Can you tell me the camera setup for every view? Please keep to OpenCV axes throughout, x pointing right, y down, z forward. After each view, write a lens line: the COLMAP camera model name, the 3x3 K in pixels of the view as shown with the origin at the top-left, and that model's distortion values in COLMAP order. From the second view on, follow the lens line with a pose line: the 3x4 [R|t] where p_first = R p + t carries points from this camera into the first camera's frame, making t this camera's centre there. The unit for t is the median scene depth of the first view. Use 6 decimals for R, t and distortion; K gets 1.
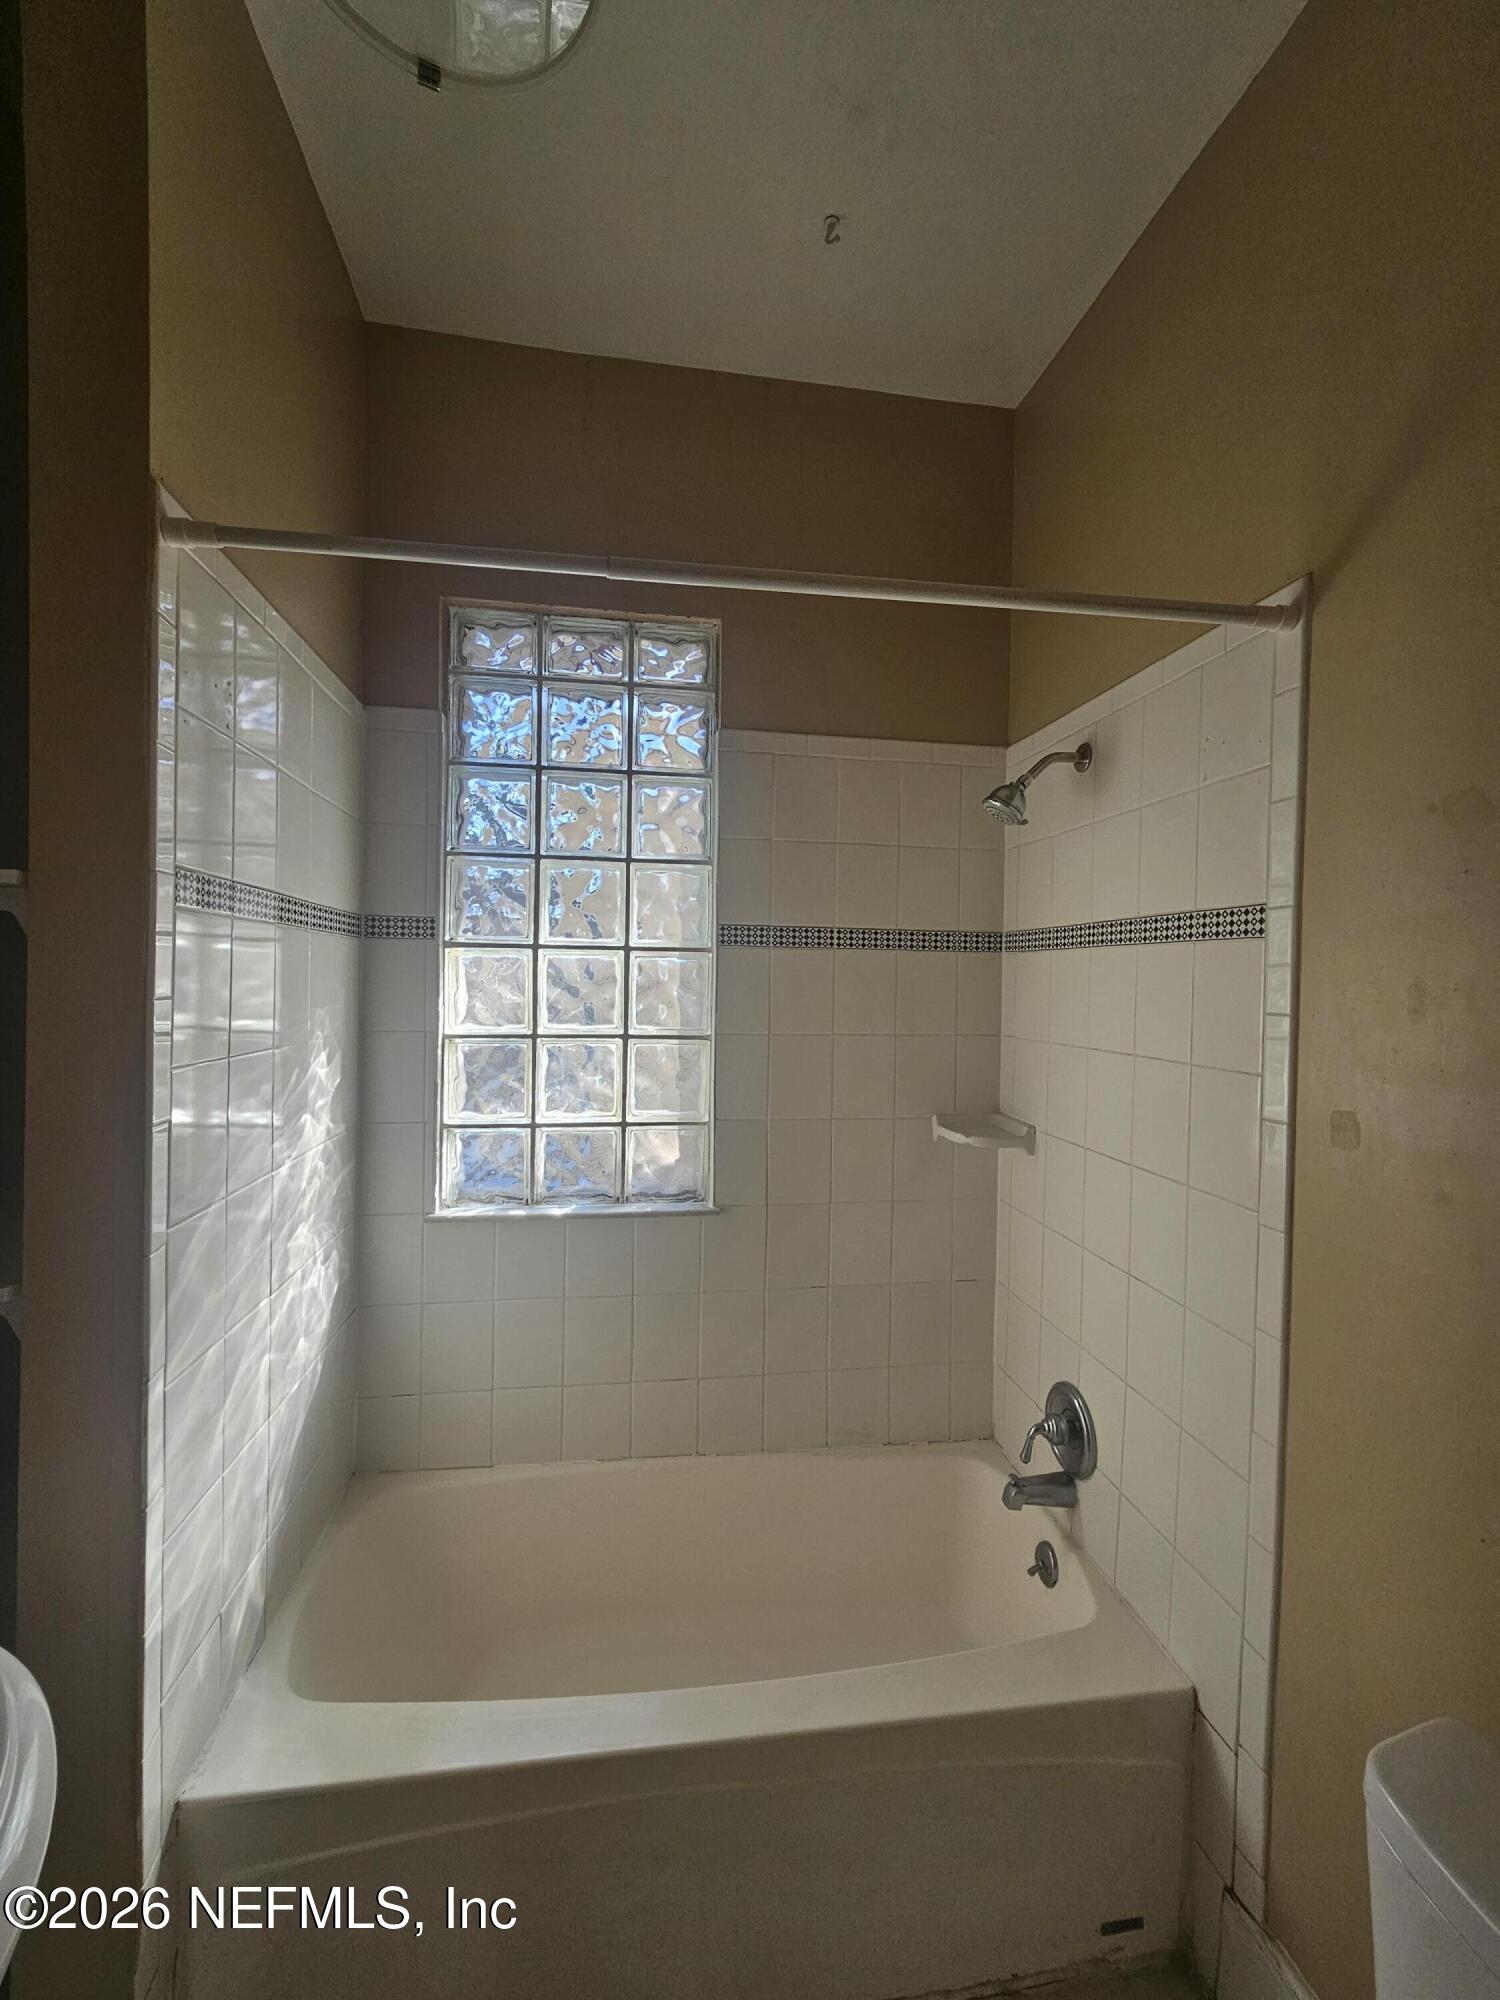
lens RADIAL K [[829.8, 0, 753.3], [0, 829.8, 982.9], [0, 0, 1]] dist [-0.000053, 0.000427]
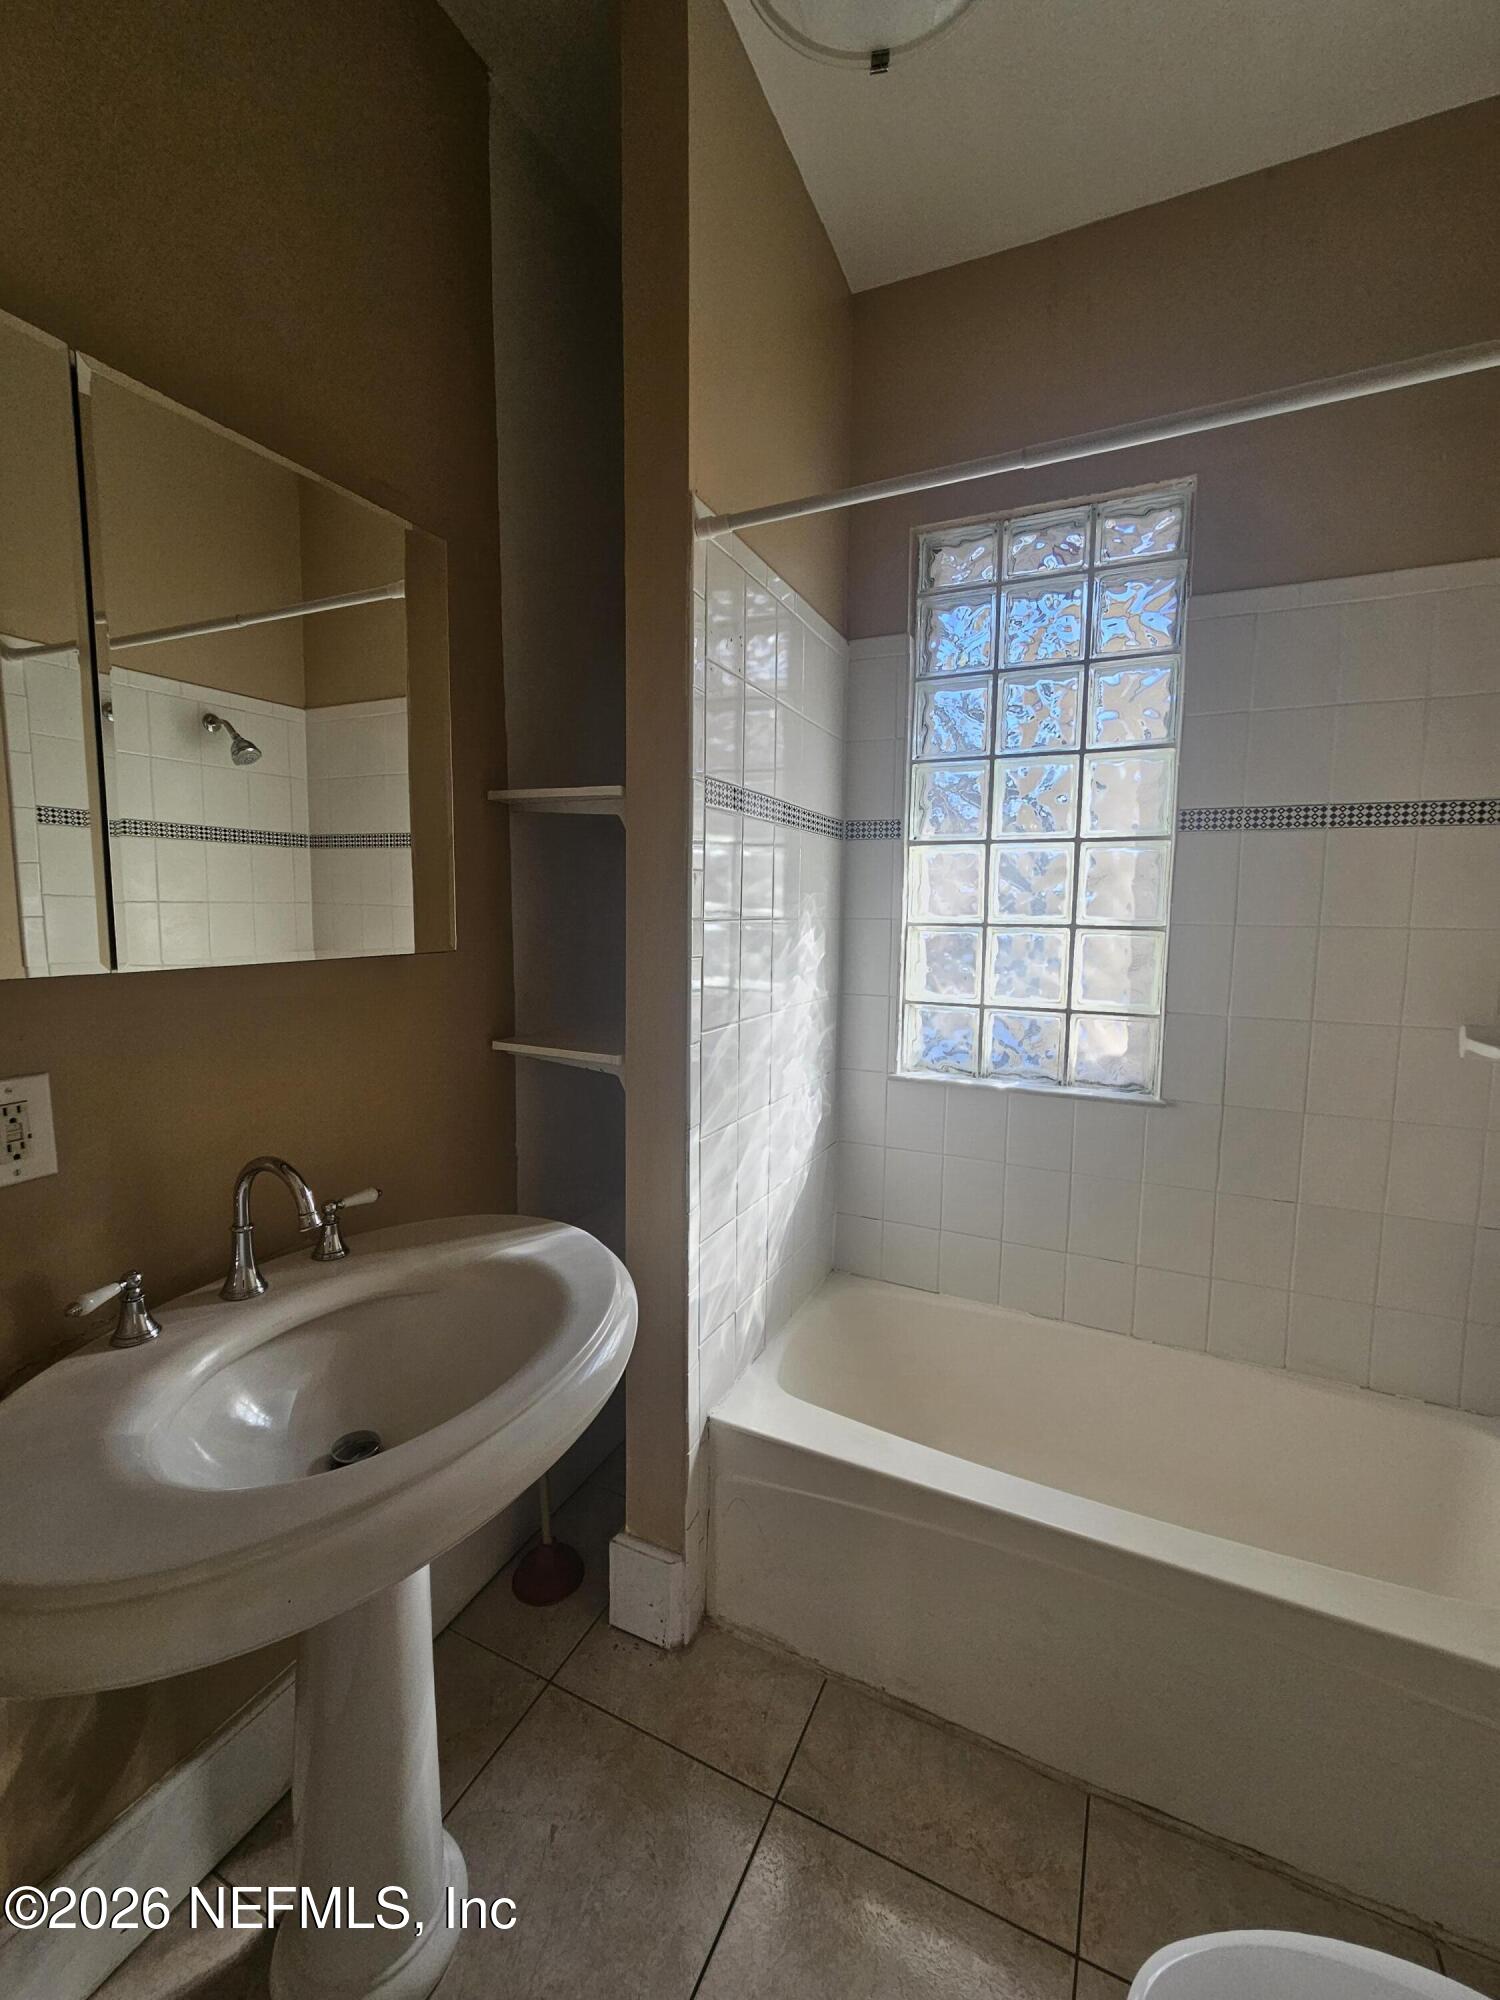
lens RADIAL K [[829.8, 0, 753.3], [0, 829.8, 982.9], [0, 0, 1]] dist [-0.000053, 0.000427]
pose [[0.827625, 0.045617, -0.559425, 0.096655], [-0.002181, 0.996946, 0.078067, 0.055322], [0.561278, -0.063390, 0.825197, -0.075127]]
